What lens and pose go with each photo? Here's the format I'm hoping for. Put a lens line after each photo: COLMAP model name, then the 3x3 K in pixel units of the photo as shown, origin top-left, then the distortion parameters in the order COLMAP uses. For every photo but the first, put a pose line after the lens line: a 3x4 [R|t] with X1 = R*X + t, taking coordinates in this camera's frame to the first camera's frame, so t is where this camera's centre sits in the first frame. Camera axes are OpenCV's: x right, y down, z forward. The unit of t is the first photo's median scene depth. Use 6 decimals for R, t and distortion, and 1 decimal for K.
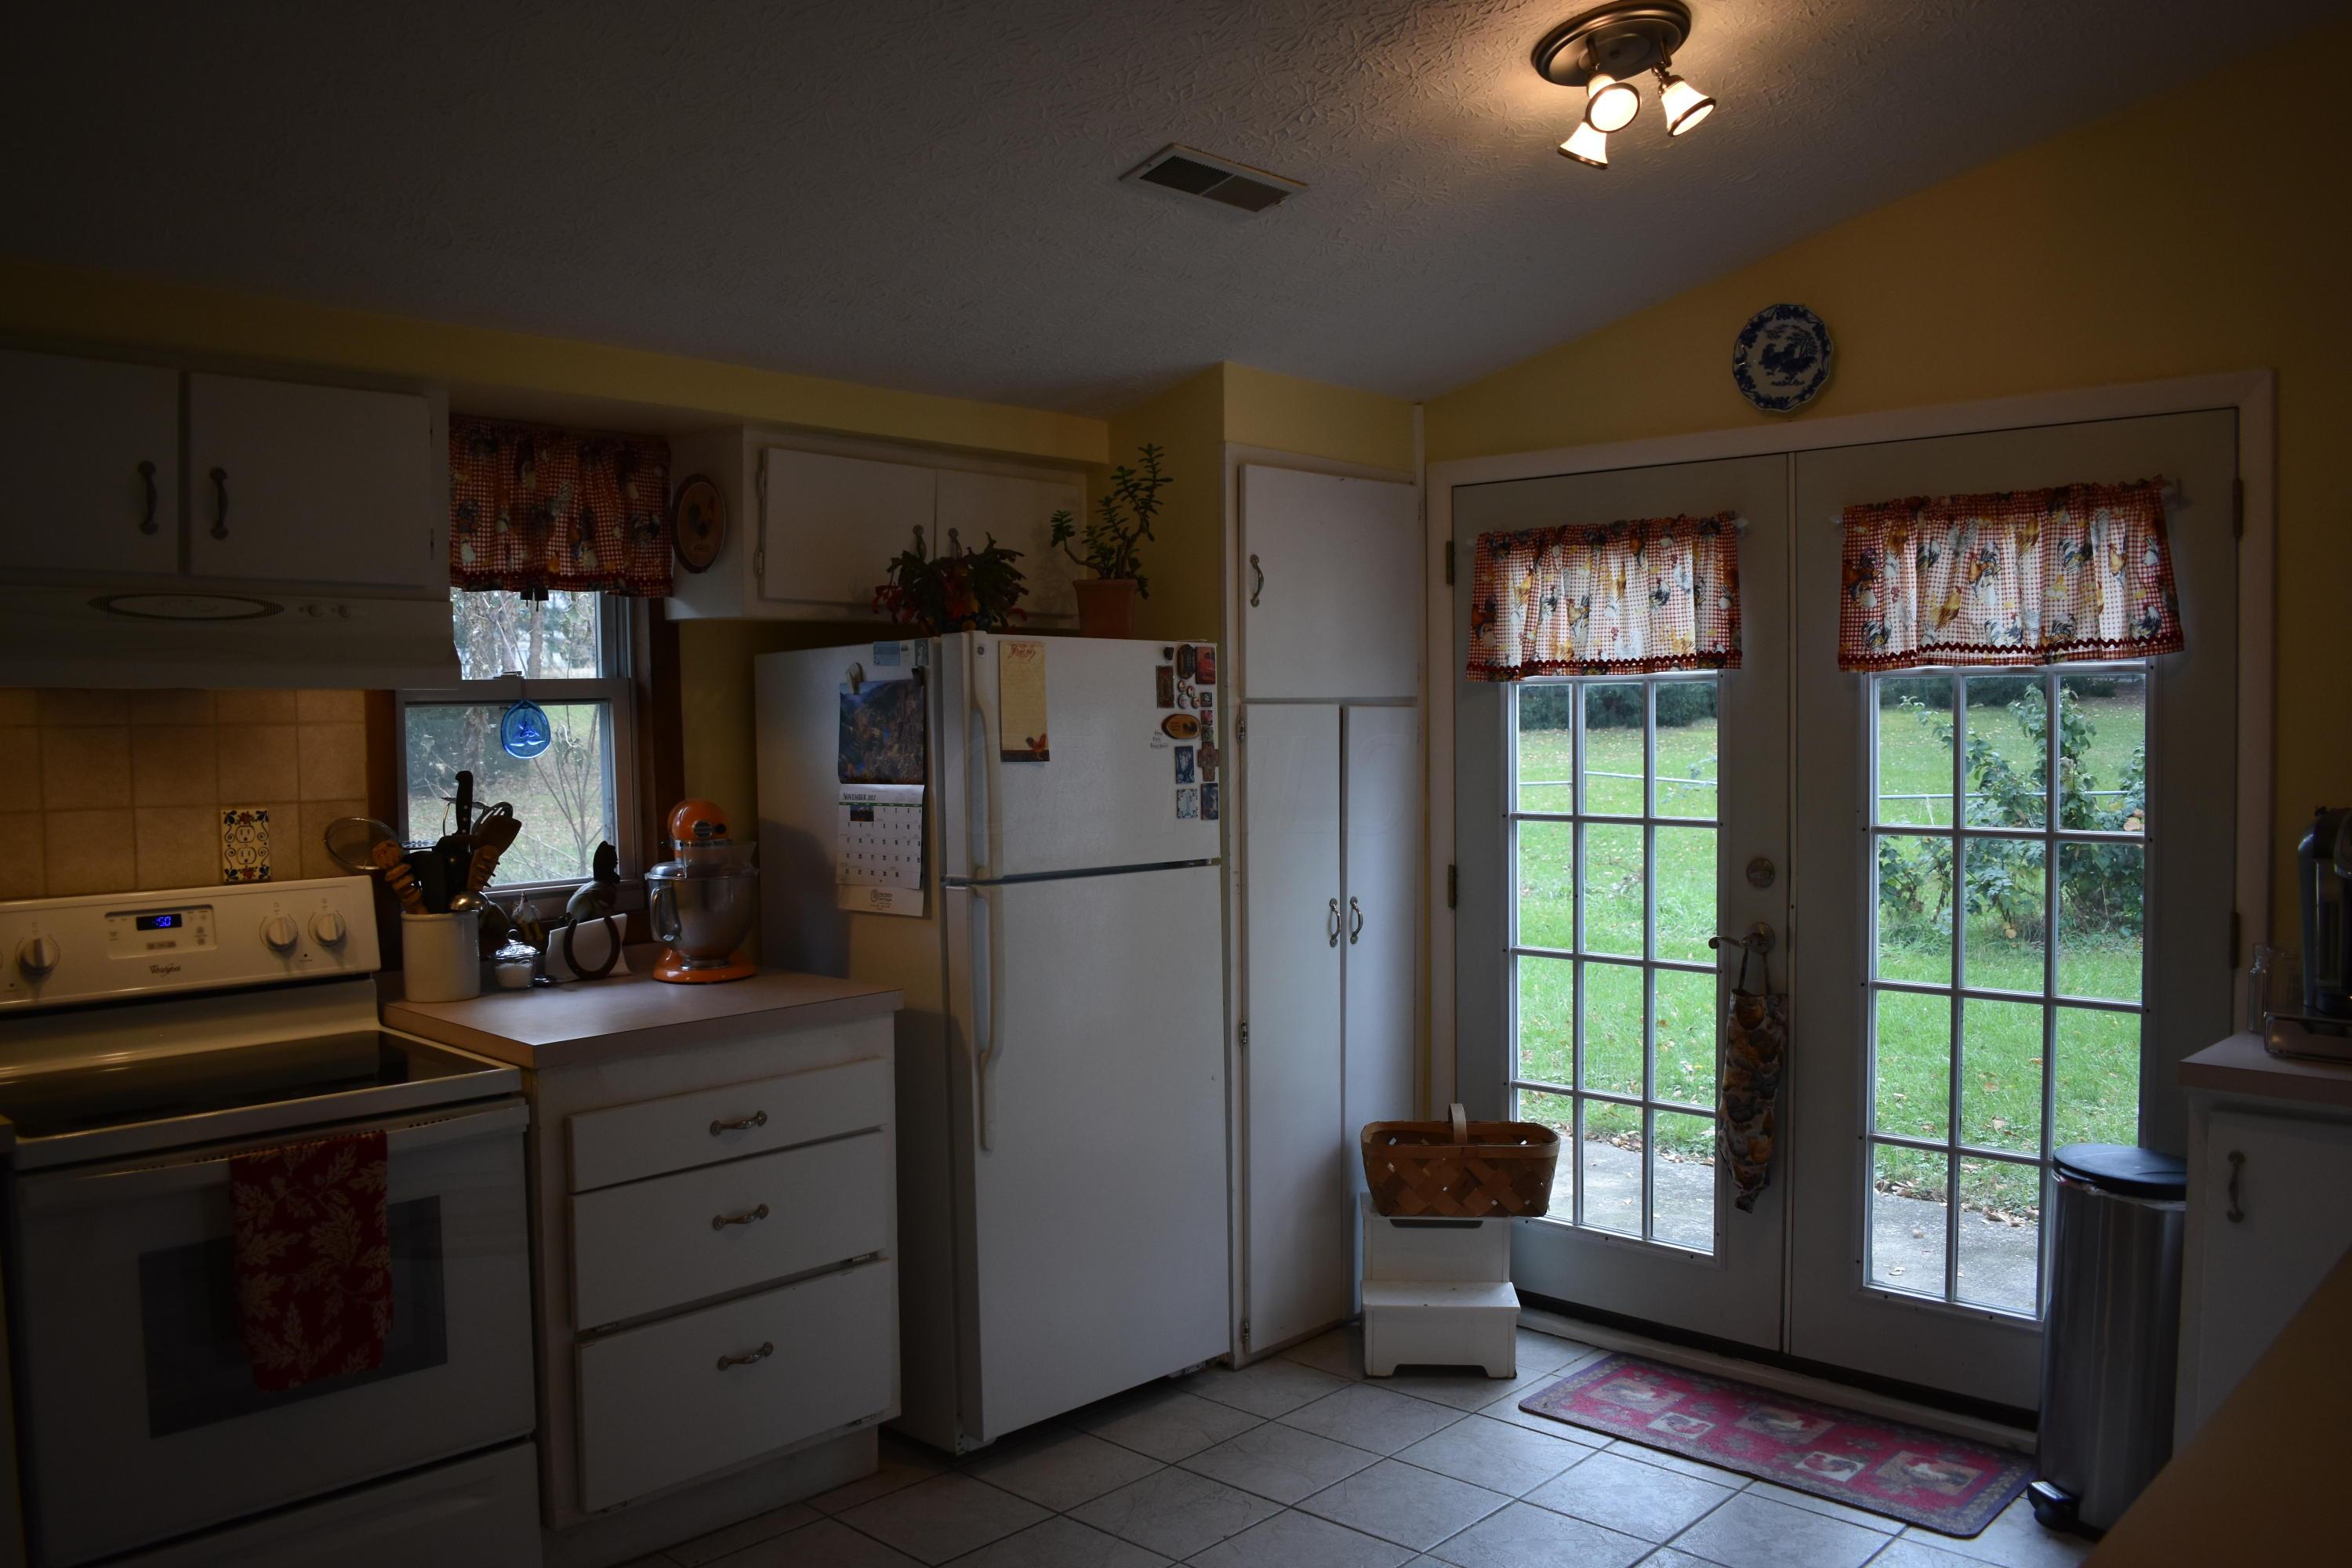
lens RADIAL K [[1841.4, 0, 1166.7], [0, 1841.4, 793.8], [0, 0, 1]] dist [-0.088155, 0.009248]
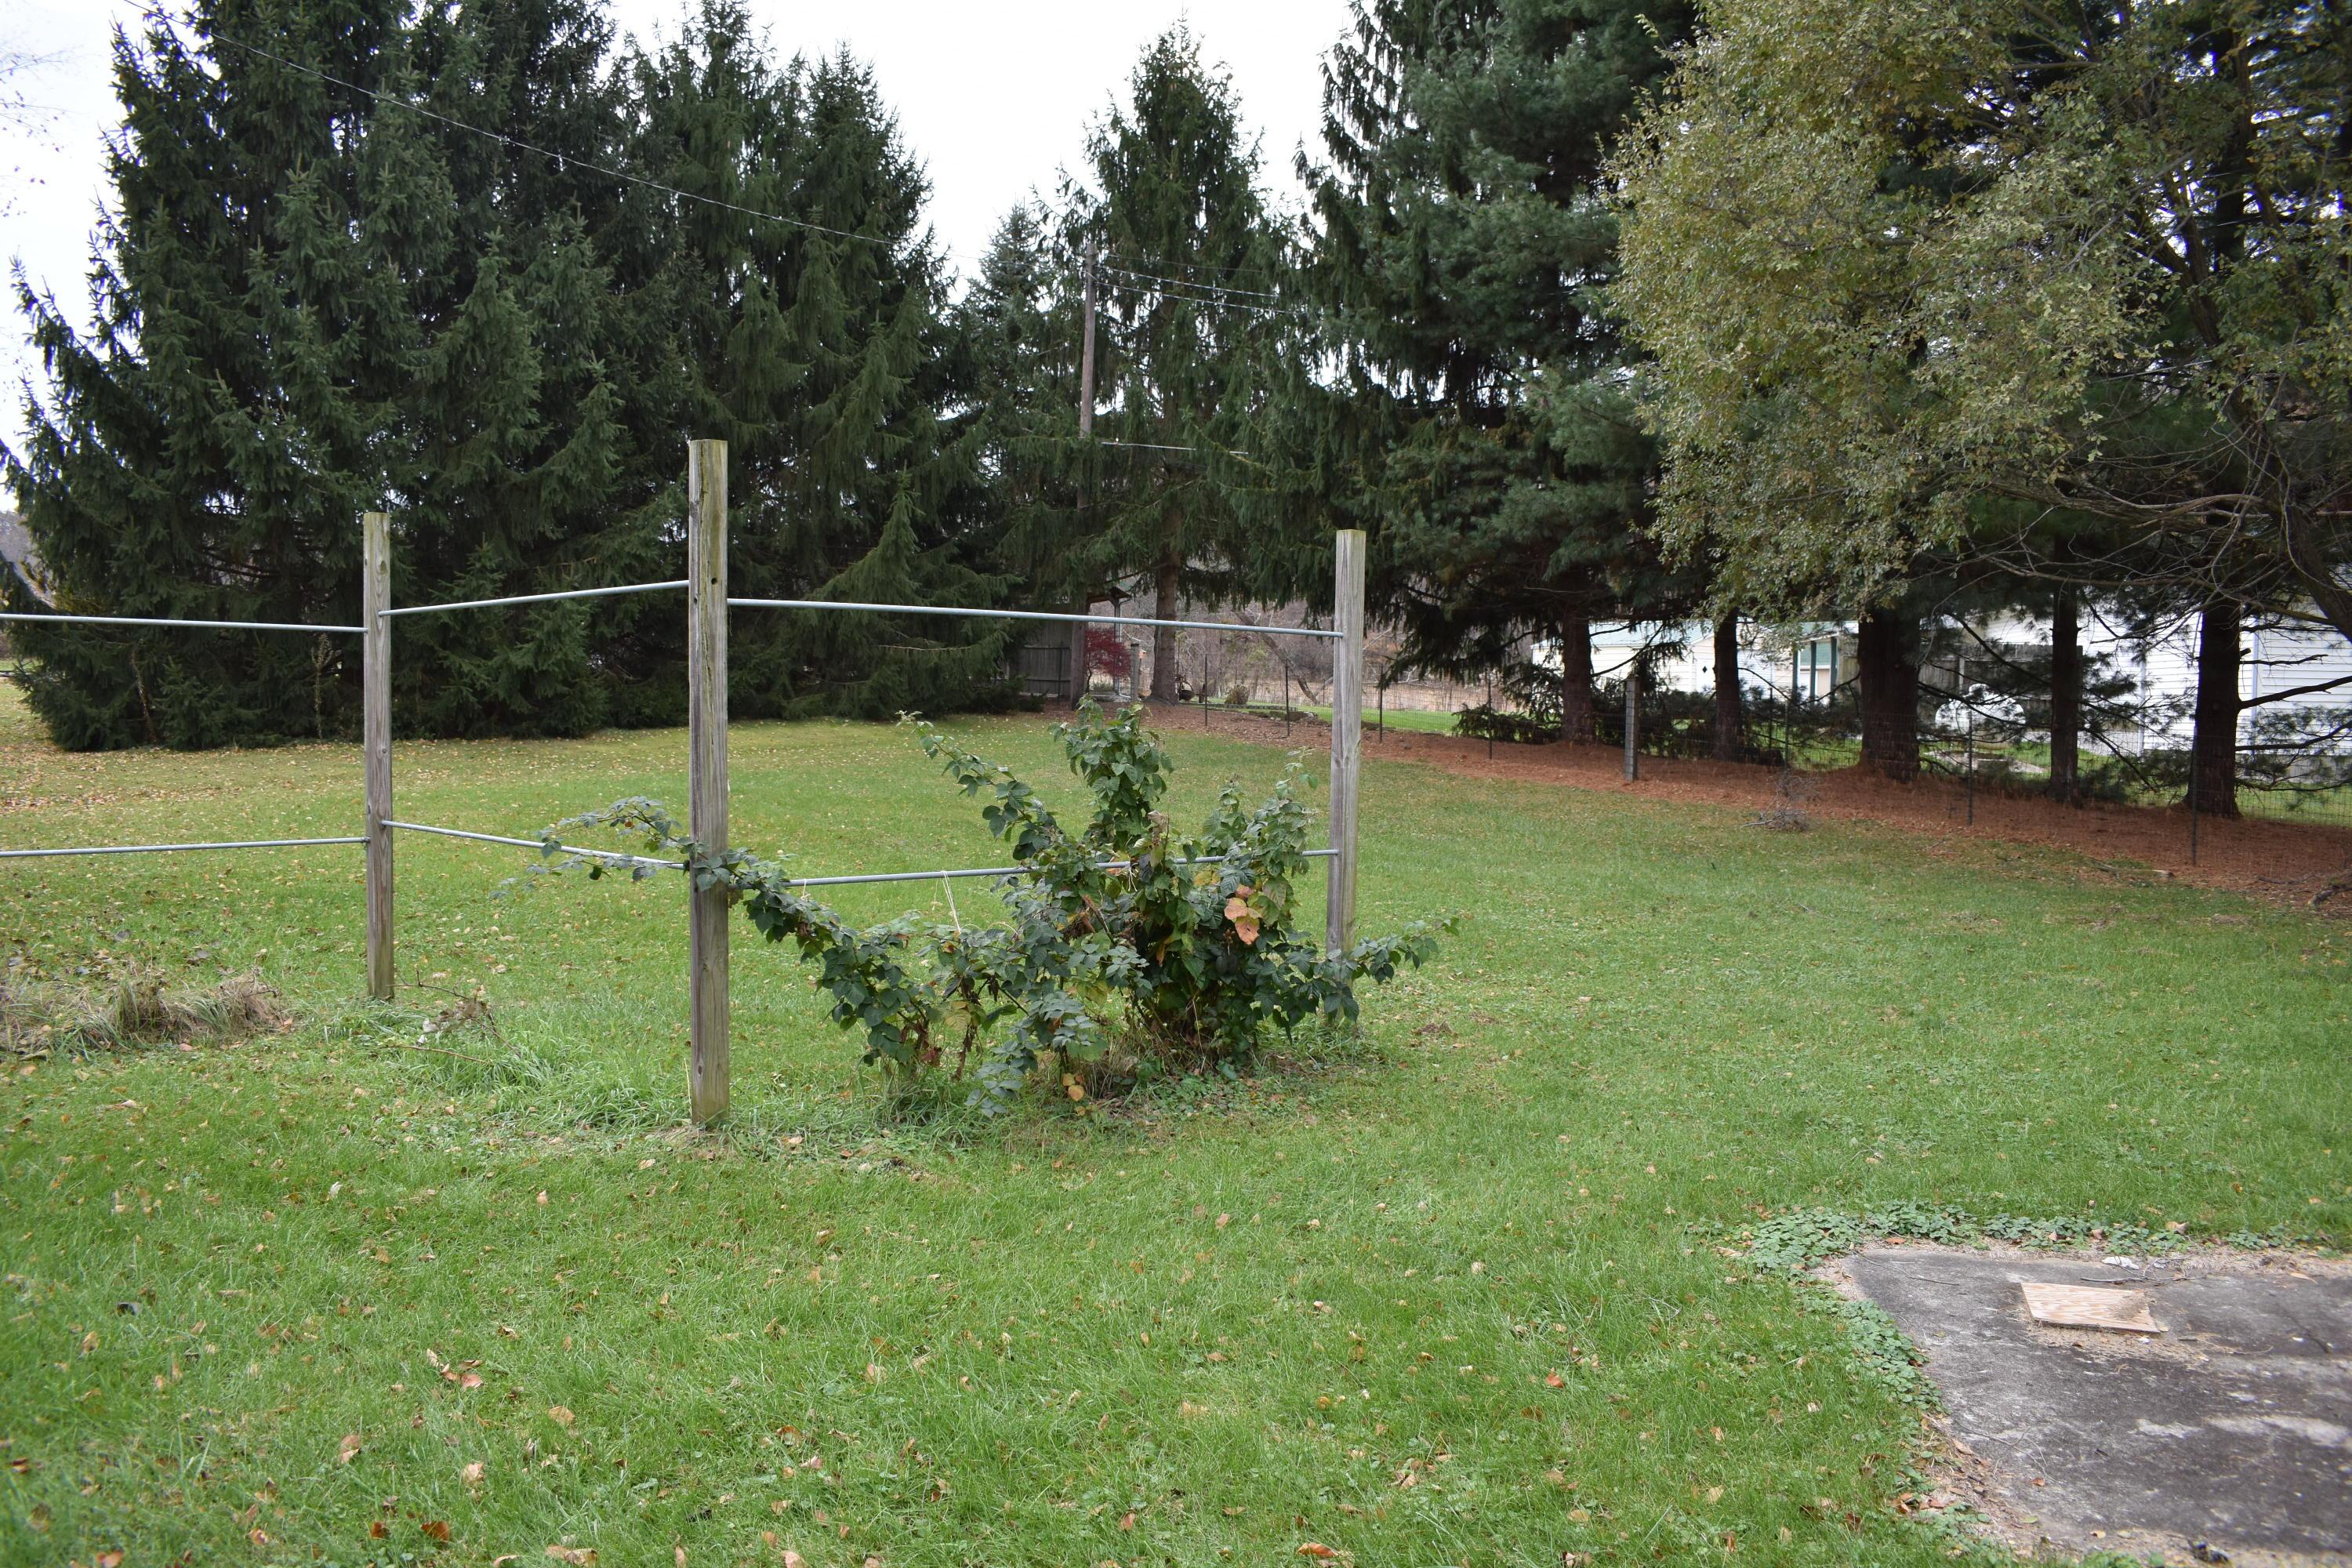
lens RADIAL K [[1841.4, 0, 1179.2], [0, 1841.4, 782.1], [0, 0, 1]] dist [-0.088155, 0.009248]
pose [[0.831764, -0.001858, 0.555127, 0.128018], [0.008327, 0.999924, -0.009131, -0.021139], [-0.555068, 0.012217, 0.831715, 0.398556]]
